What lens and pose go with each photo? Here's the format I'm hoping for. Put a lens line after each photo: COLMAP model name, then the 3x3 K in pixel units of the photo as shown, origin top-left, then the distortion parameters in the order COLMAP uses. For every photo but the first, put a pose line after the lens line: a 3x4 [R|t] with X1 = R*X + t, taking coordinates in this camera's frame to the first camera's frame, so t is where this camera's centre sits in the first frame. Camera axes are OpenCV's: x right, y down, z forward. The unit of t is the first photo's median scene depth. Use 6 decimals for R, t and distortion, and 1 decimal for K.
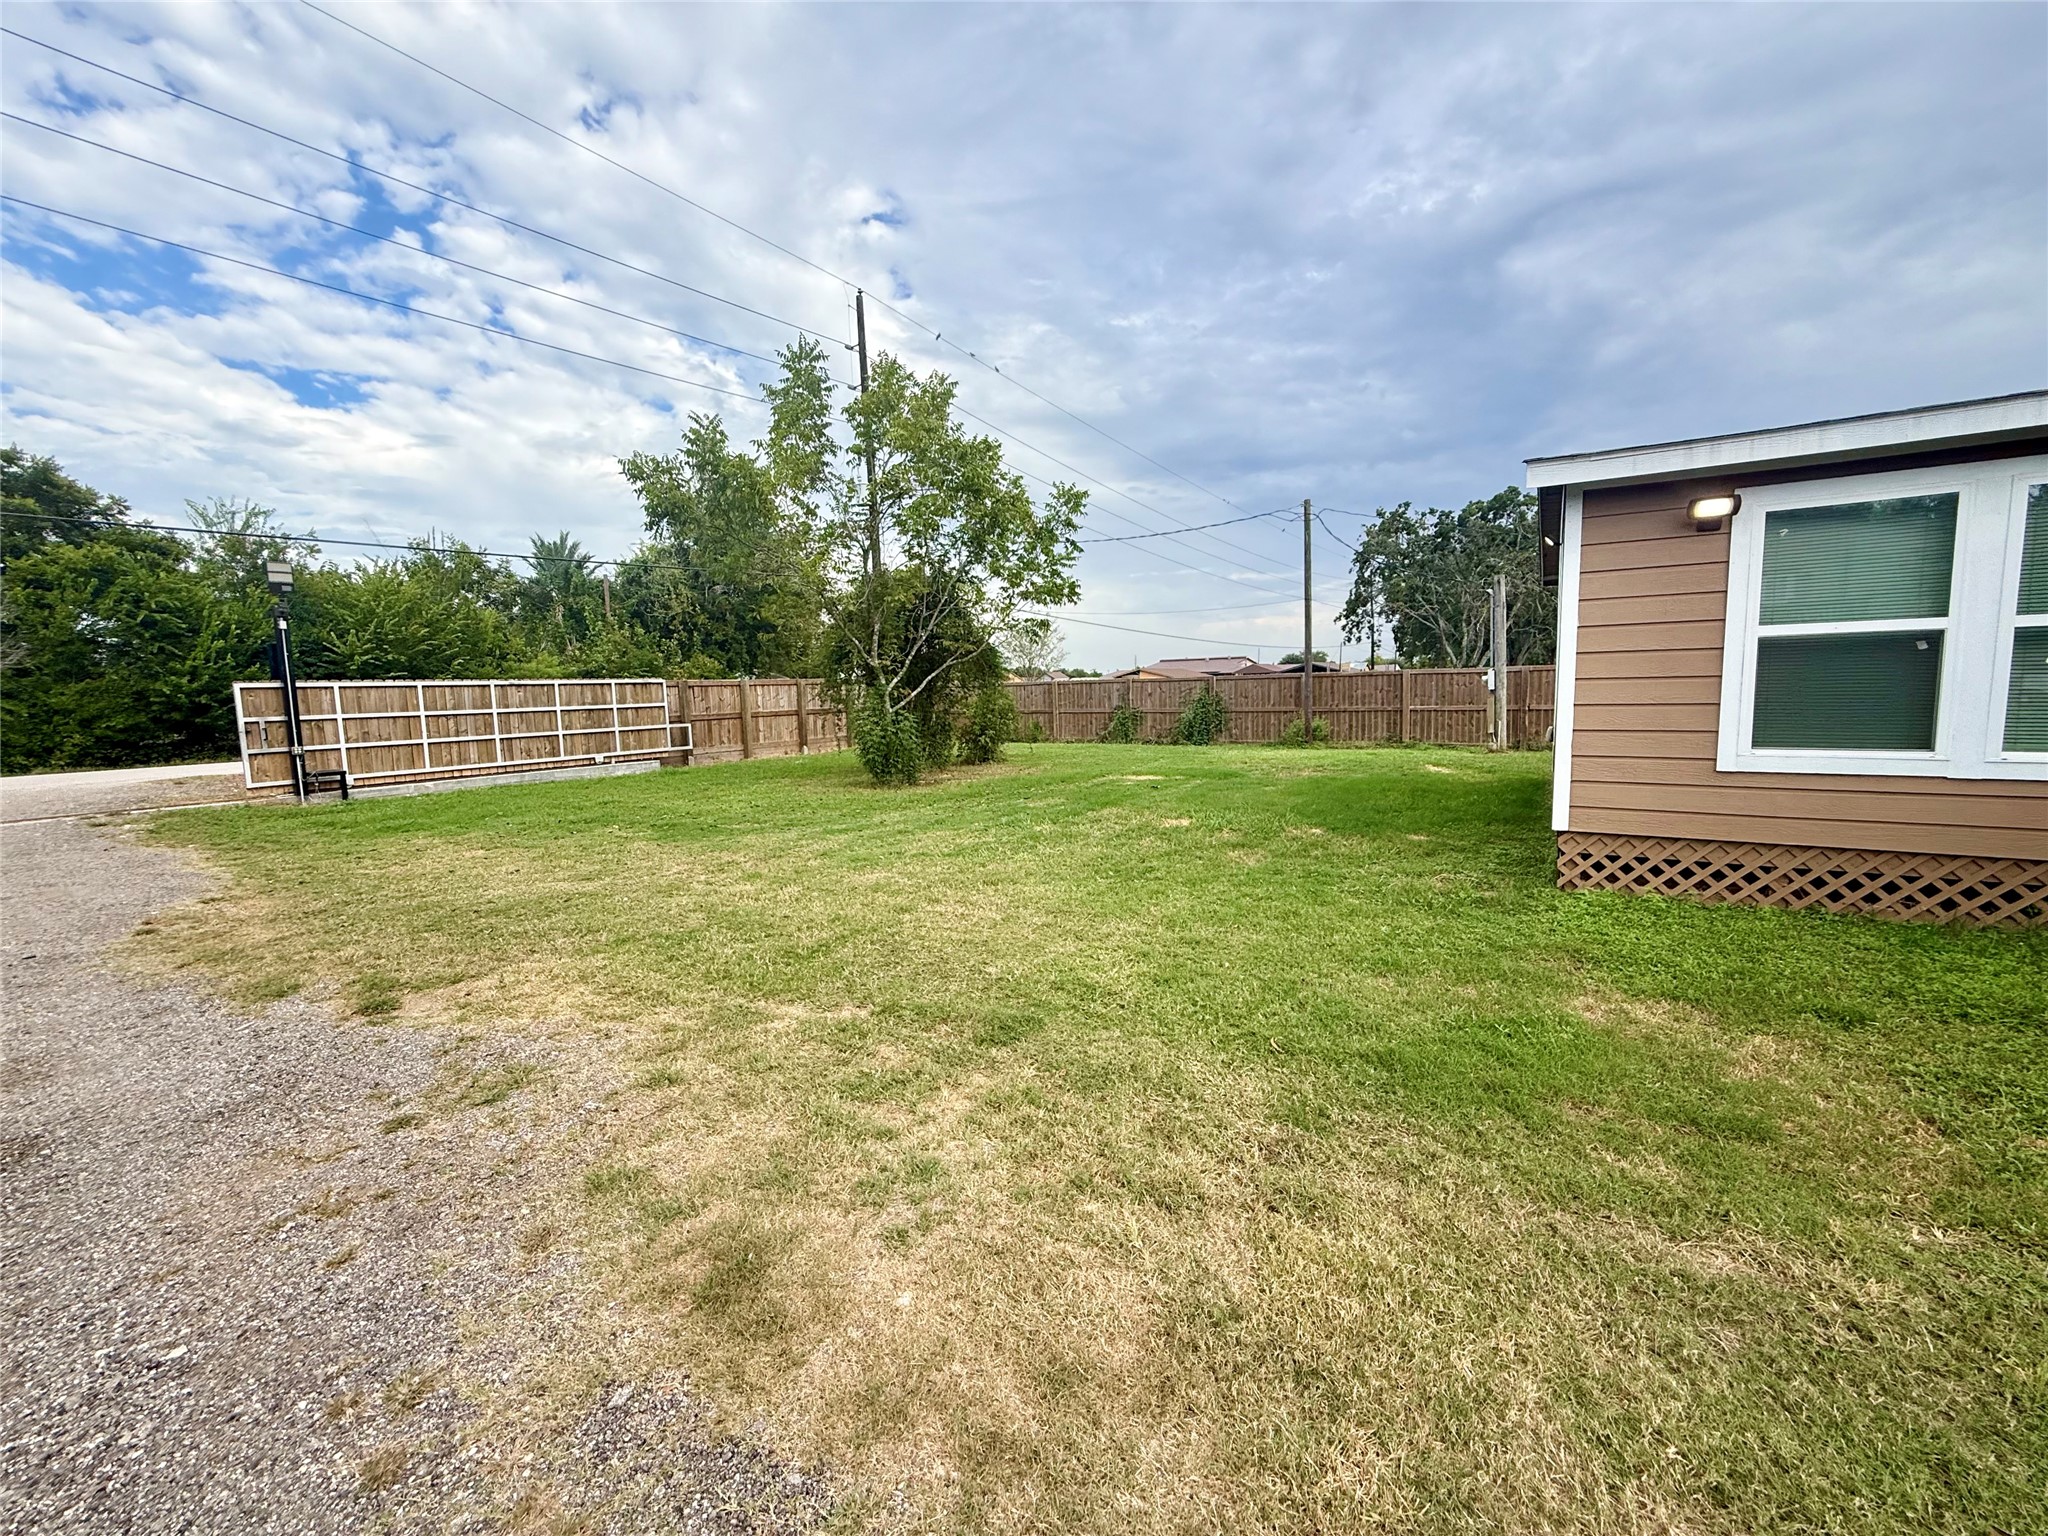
lens RADIAL K [[819.1, 0, 1022.1], [0, 819.1, 769.2], [0, 0, 1]] dist [0.001111, -0.000041]
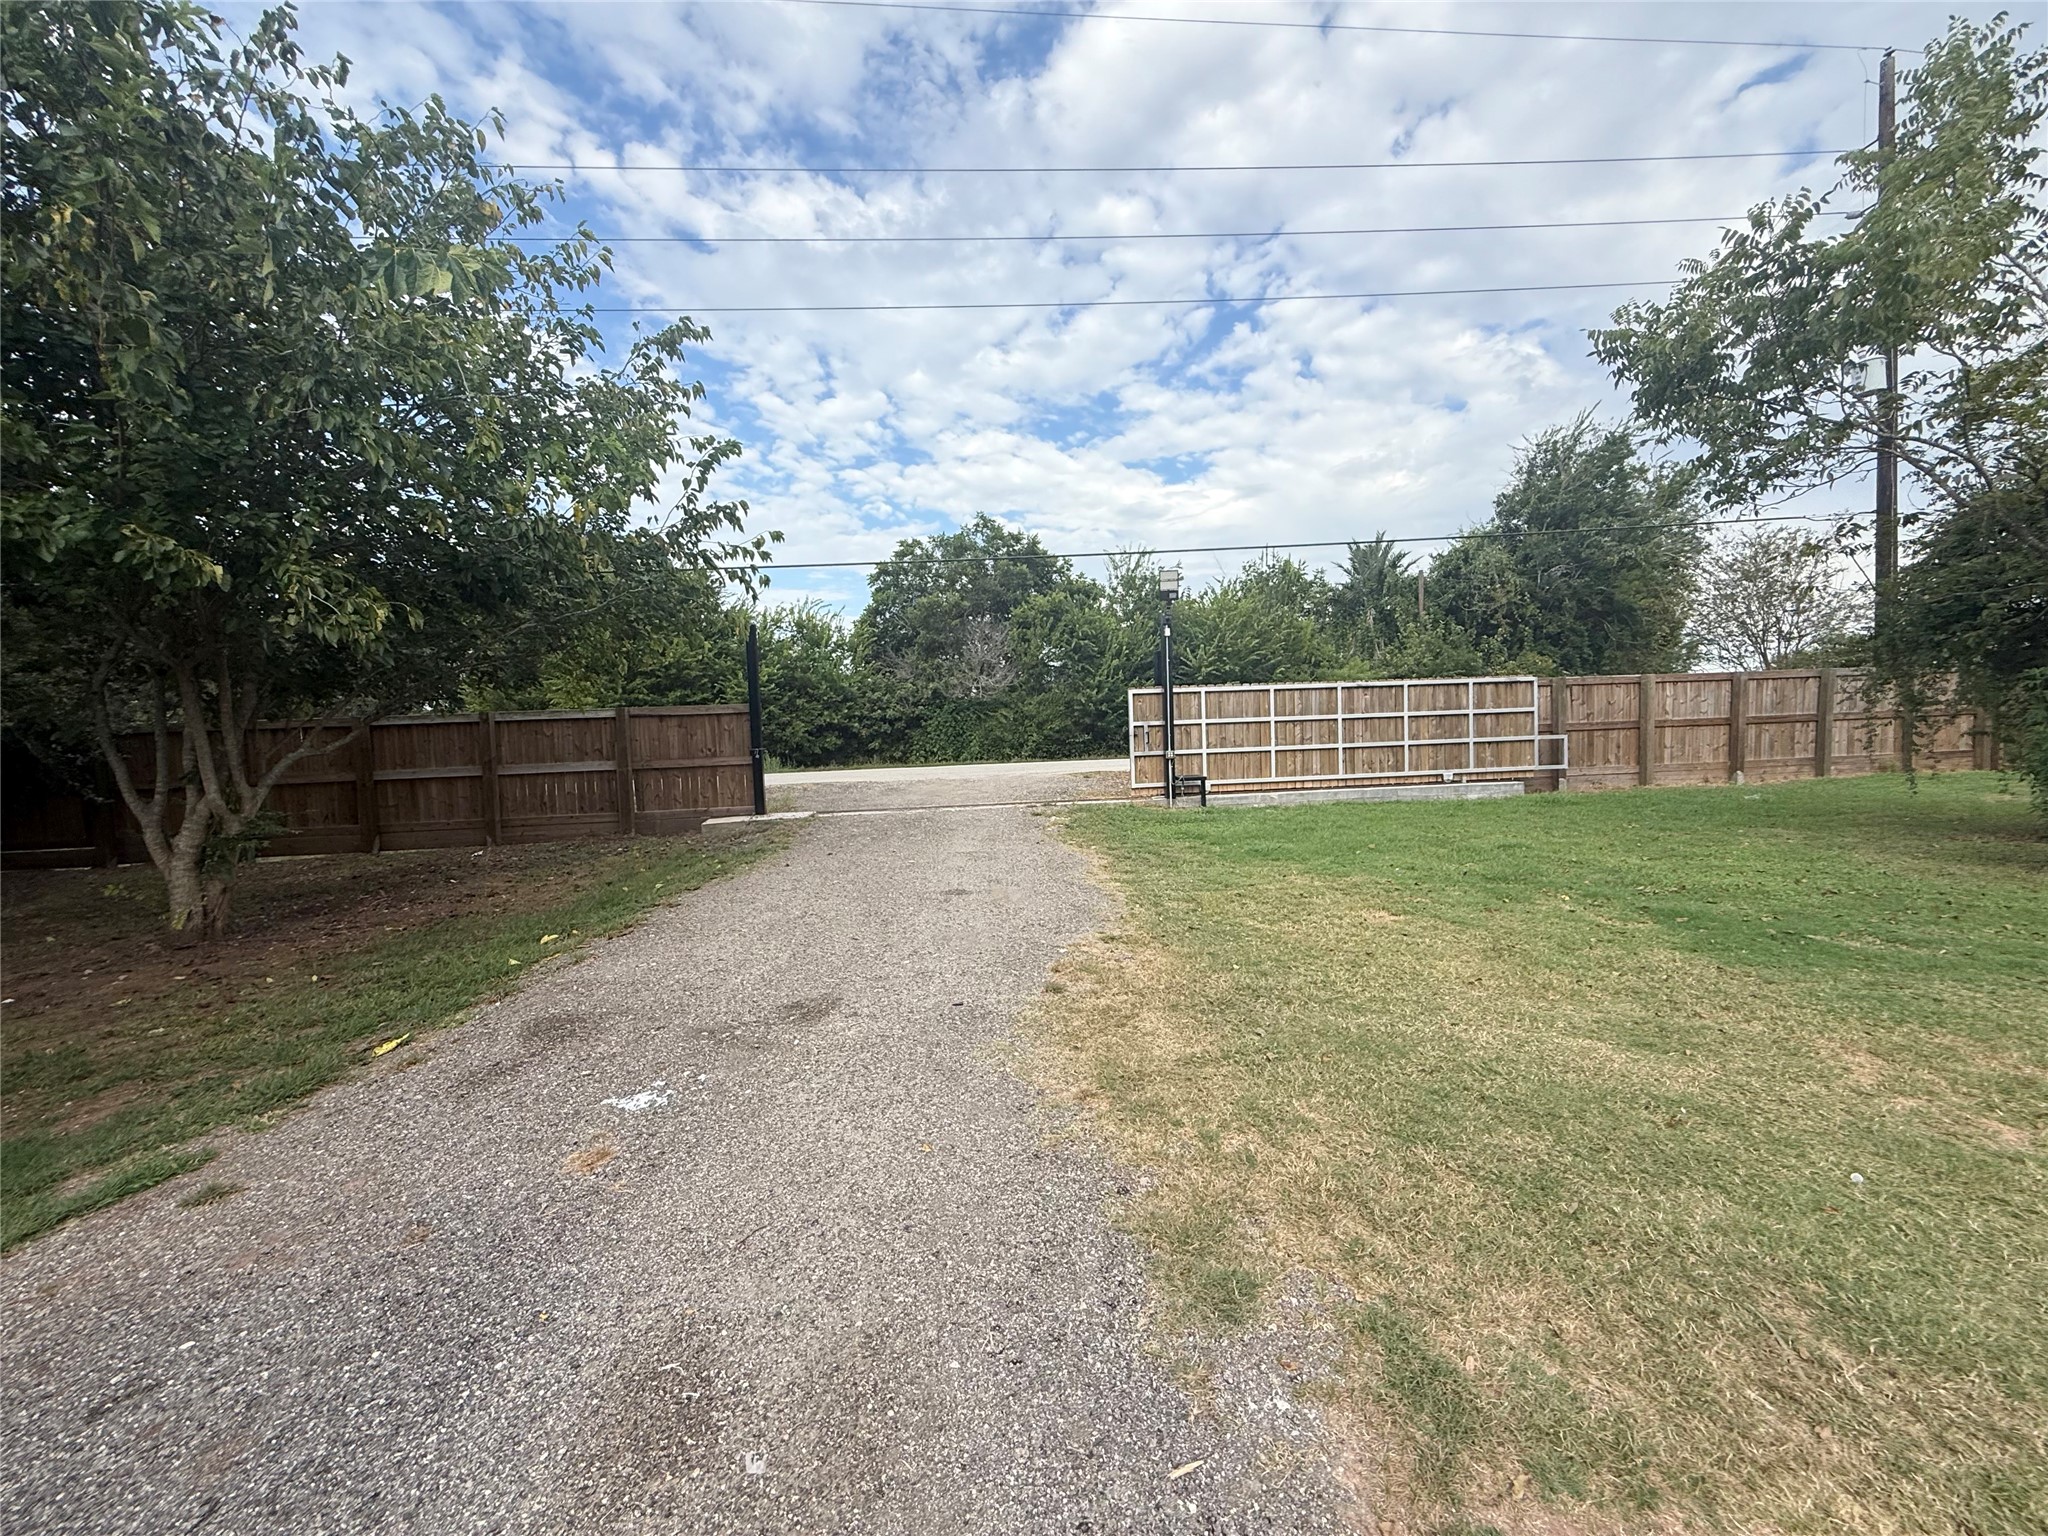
lens RADIAL K [[819.1, 0, 1022.1], [0, 819.1, 769.2], [0, 0, 1]] dist [0.001111, -0.000041]
pose [[0.639084, 0.052648, -0.767333, -0.146192], [-0.060169, 0.998019, 0.018363, -0.008033], [0.766780, 0.034434, 0.640986, 0.137464]]
